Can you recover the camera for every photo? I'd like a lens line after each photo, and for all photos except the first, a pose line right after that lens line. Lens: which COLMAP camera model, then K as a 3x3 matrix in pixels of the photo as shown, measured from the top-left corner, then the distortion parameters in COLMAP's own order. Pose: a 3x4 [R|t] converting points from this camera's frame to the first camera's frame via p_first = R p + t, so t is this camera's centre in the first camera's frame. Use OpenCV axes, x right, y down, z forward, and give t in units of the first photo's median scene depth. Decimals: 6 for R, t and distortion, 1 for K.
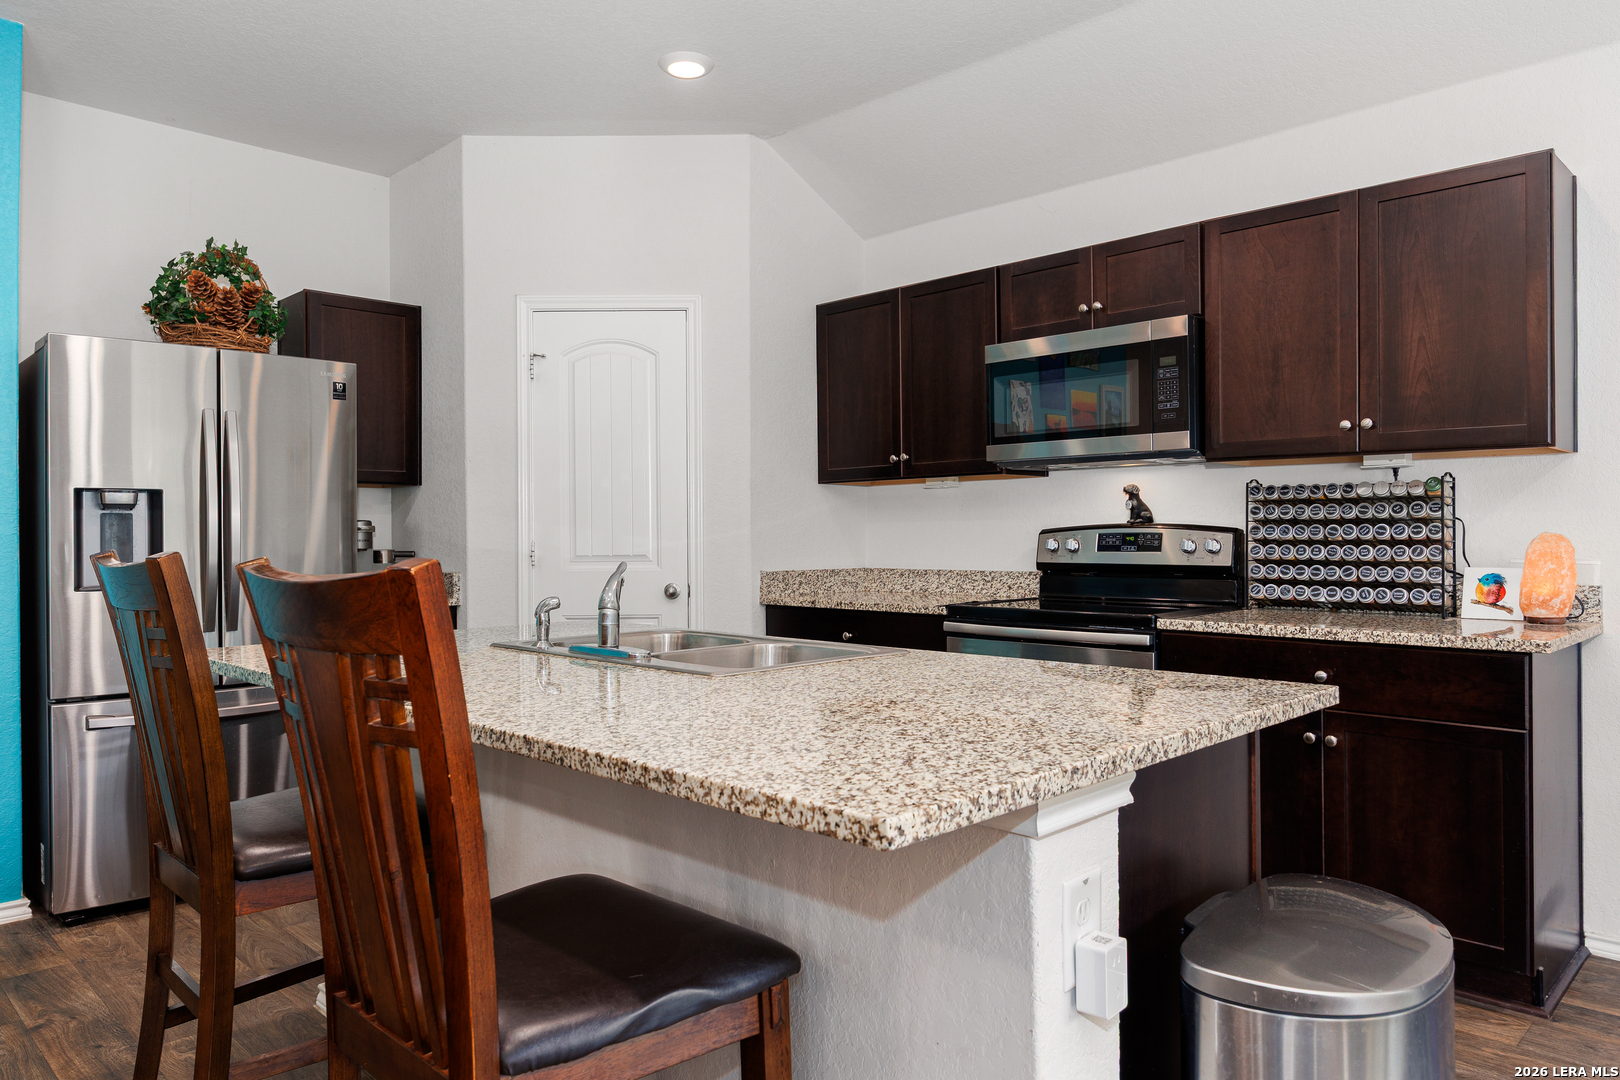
lens RADIAL K [[1072.5, 0, 810.0], [0, 1072.5, 540.0], [0, 0, 1]] dist [-0.001384, -0.001344]
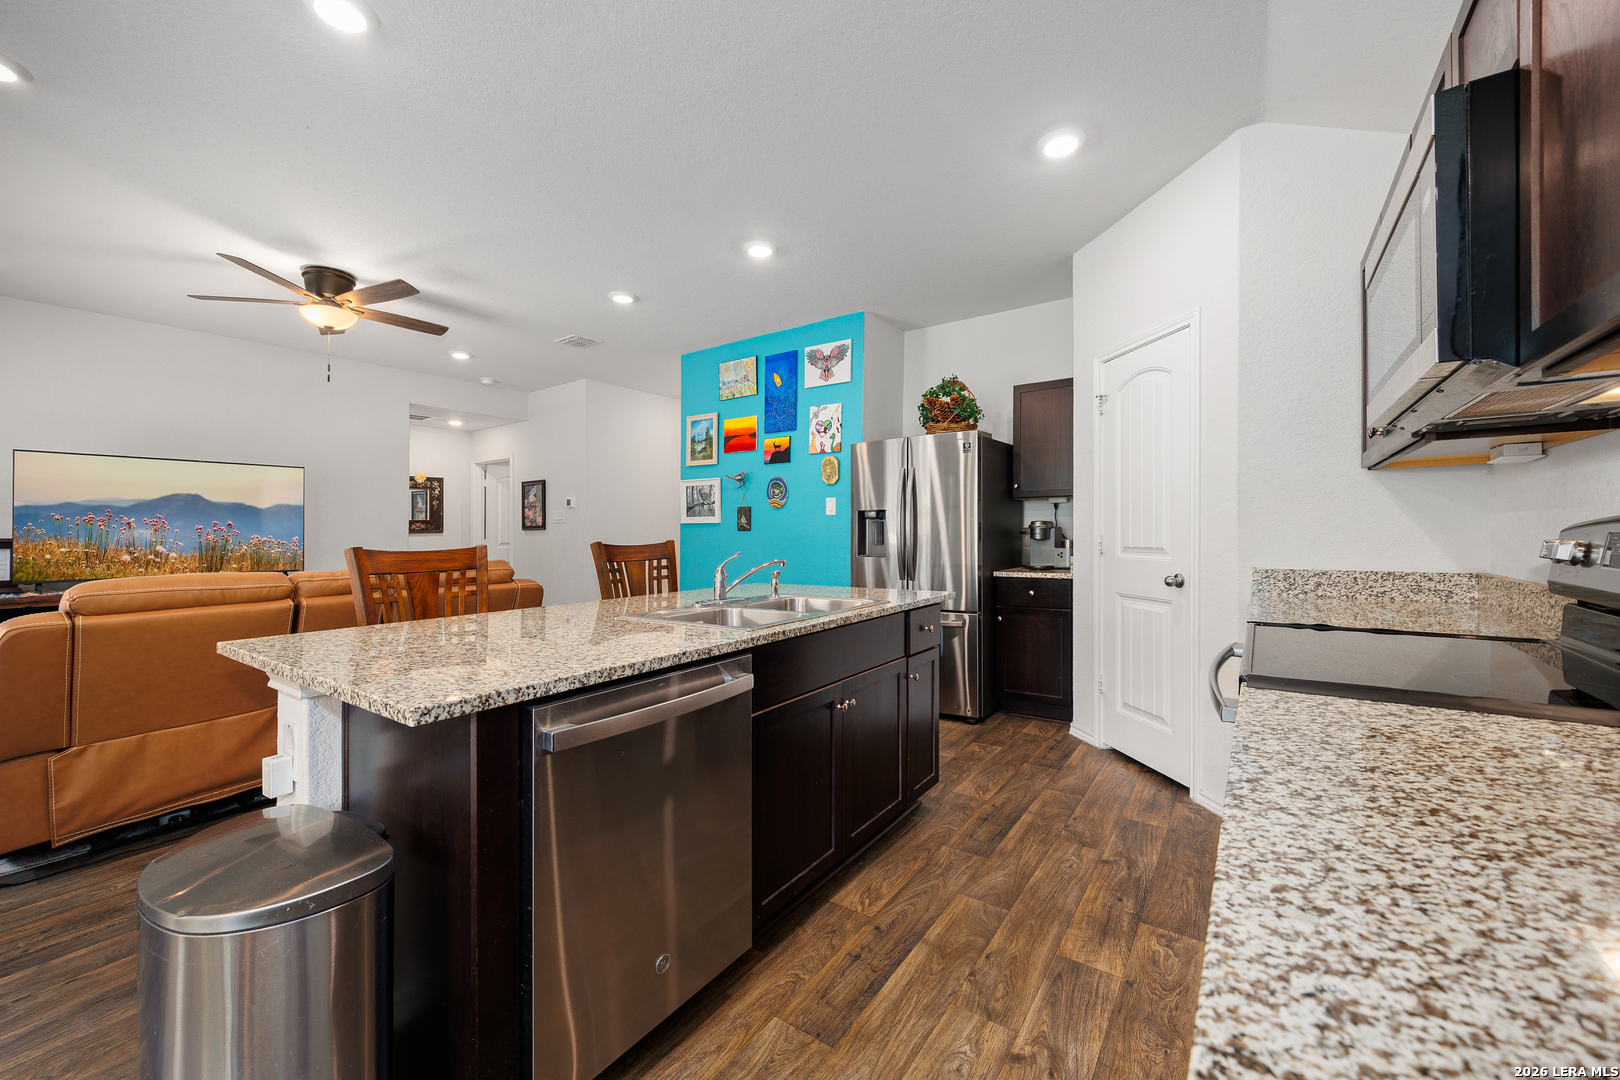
lens RADIAL K [[631.3, 0, 810.0], [0, 631.3, 540.0], [0, 0, 1]] dist [-0.000234, -0.000020]
pose [[0.153033, 0.014833, -0.988110, 0.531592], [-0.010046, 0.999859, 0.013454, 0.000662], [0.988170, 0.007867, 0.153160, 0.587479]]
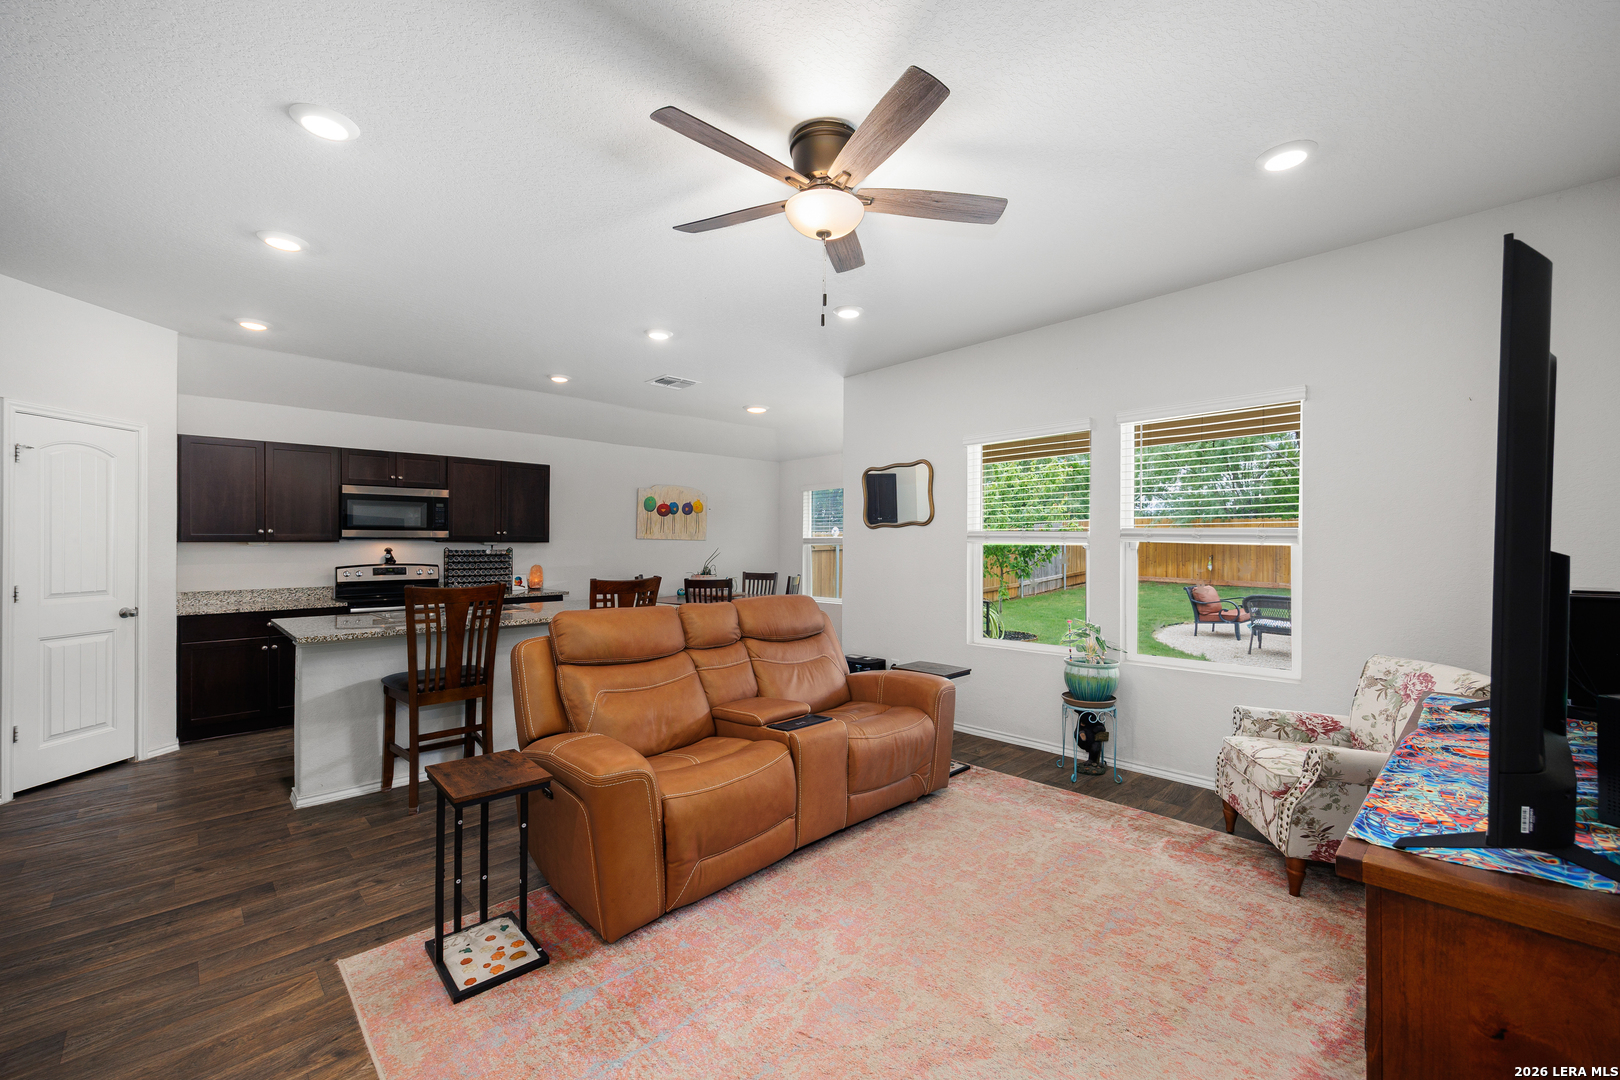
lens RADIAL K [[669.3, 0, 810.0], [0, 669.3, 540.0], [0, 0, 1]] dist [-0.000090, 0.000028]
pose [[0.037268, 0.017010, 0.999161, -1.131171], [0.011922, 0.999776, -0.017465, -0.029650], [-0.999234, 0.012563, 0.037057, -0.017228]]
